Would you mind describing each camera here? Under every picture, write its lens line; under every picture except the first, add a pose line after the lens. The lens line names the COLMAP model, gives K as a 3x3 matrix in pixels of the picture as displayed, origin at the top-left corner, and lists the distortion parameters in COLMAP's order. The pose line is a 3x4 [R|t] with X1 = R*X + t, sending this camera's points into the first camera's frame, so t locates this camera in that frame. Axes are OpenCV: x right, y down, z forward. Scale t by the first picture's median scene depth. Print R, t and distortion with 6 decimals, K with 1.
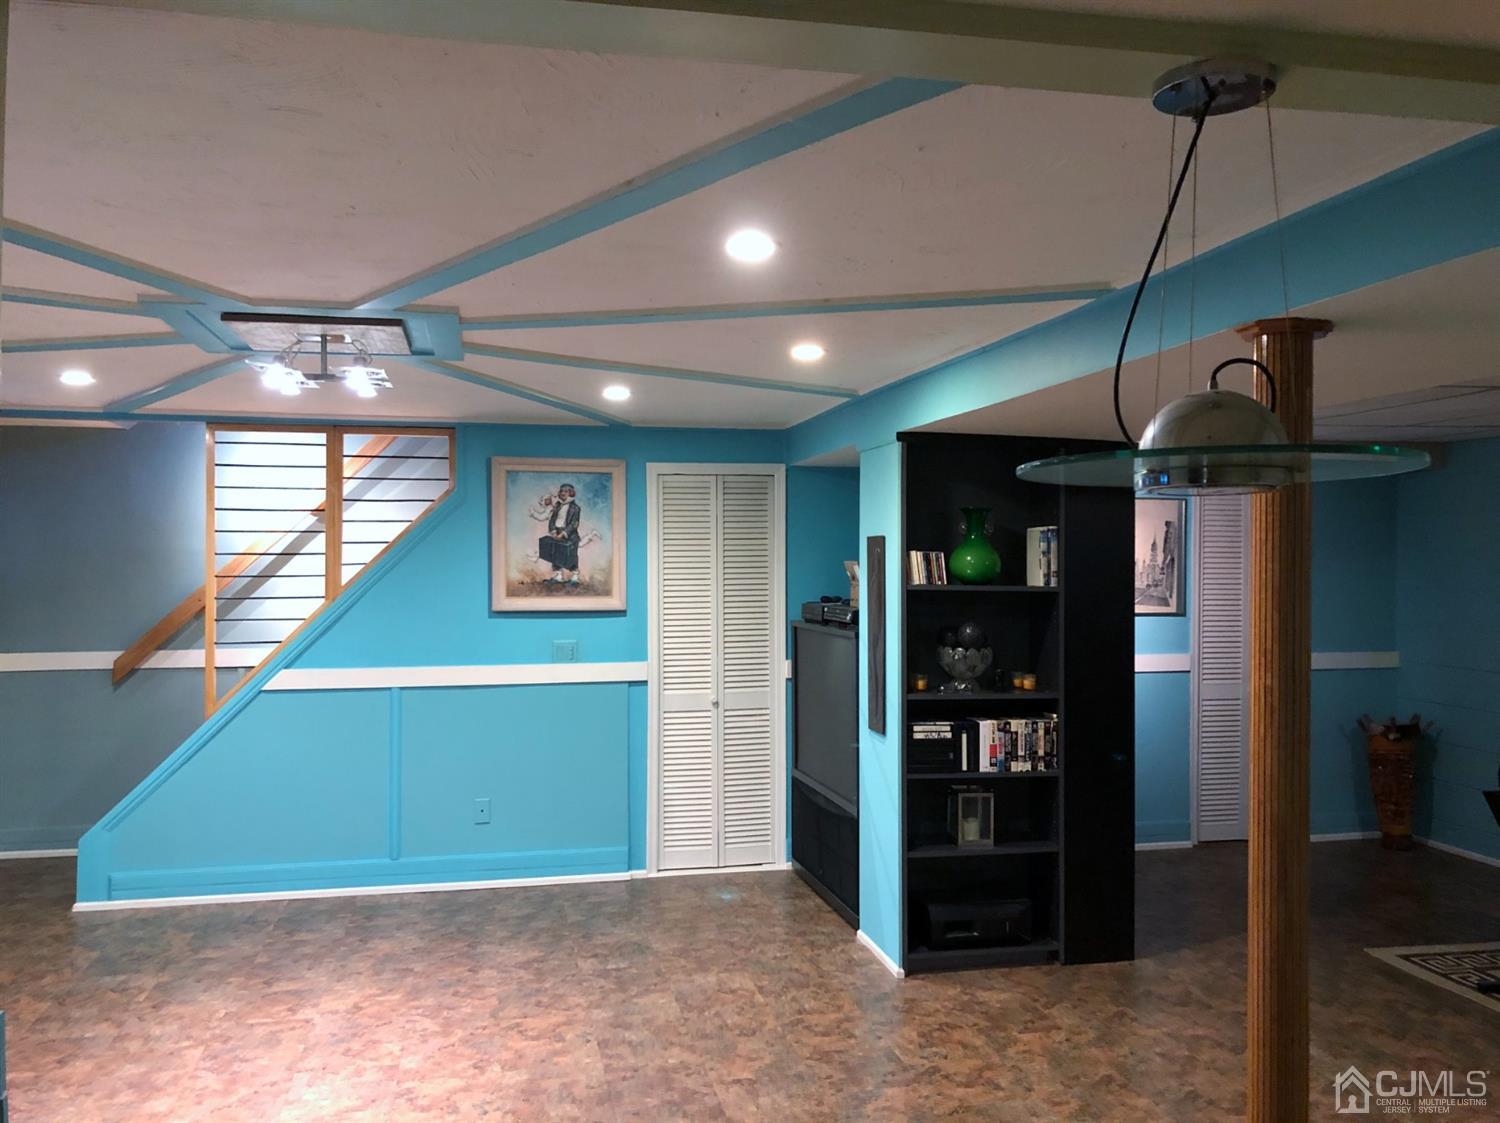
lens RADIAL K [[1246.8, 0, 744.3], [0, 1246.8, 553.4], [0, 0, 1]] dist [0.047071, -0.071285]
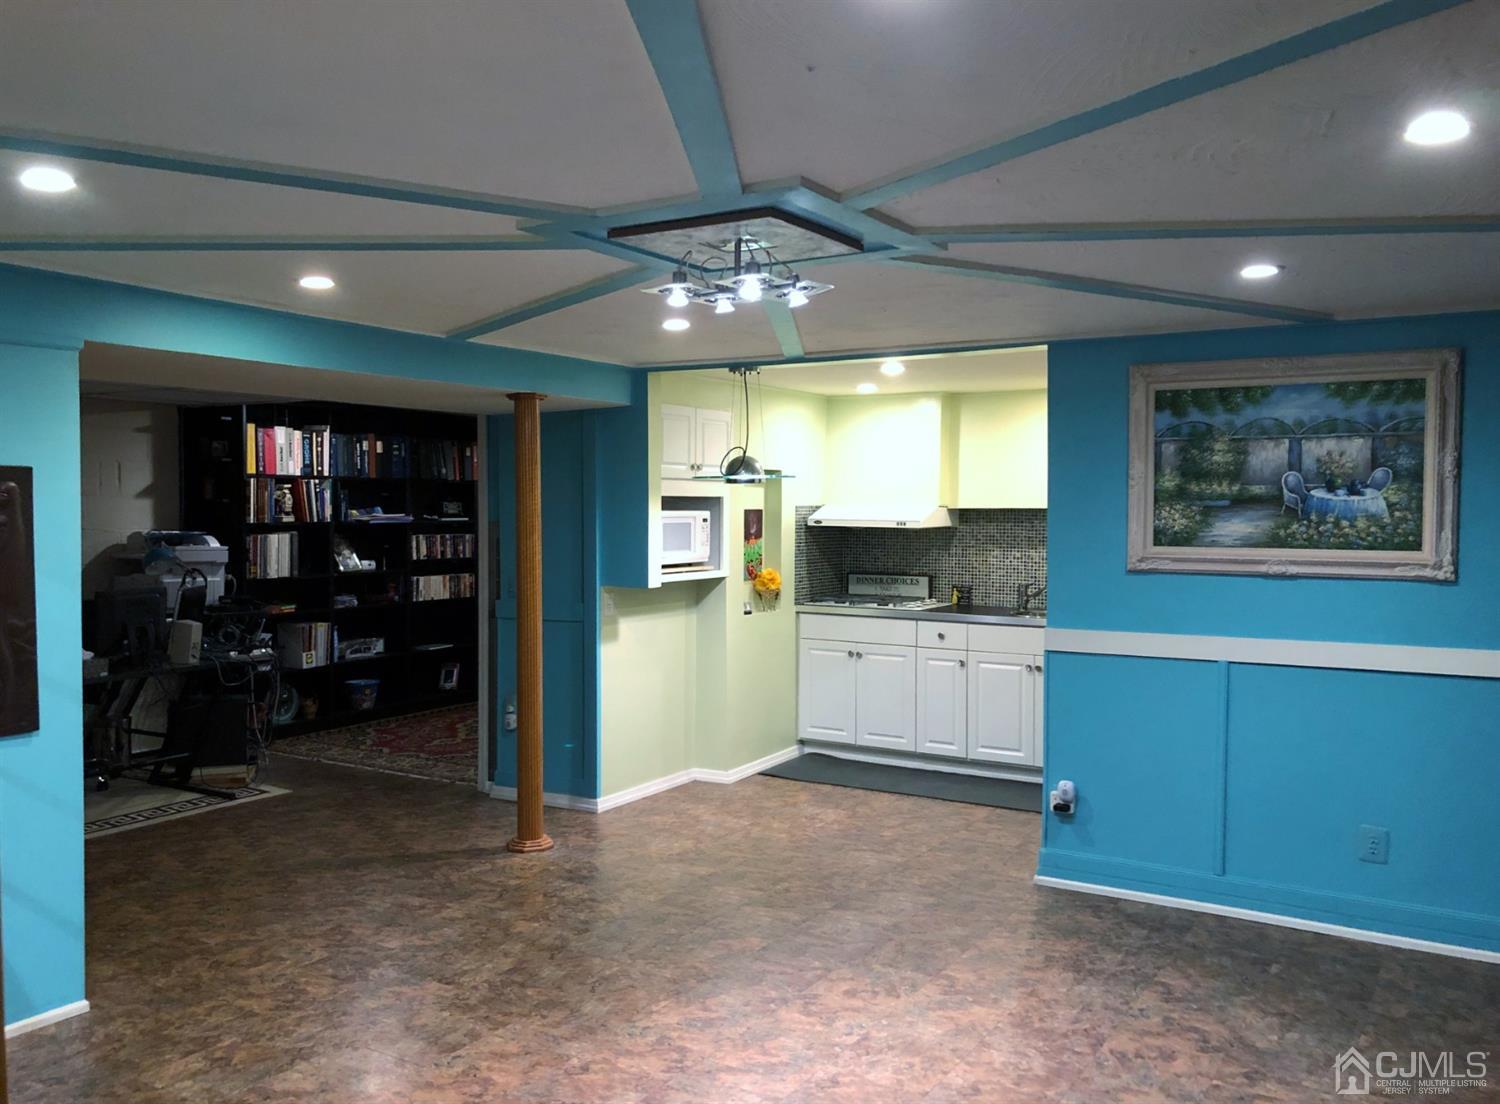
lens RADIAL K [[1247.2, 0, 746.3], [0, 1247.2, 552.1], [0, 0, 1]] dist [0.001952, 0.000081]
pose [[-0.730681, -0.024878, 0.682266, -0.874835], [-0.002809, 0.999437, 0.033436, 0.013976], [-0.682714, 0.022515, -0.730339, 1.533620]]
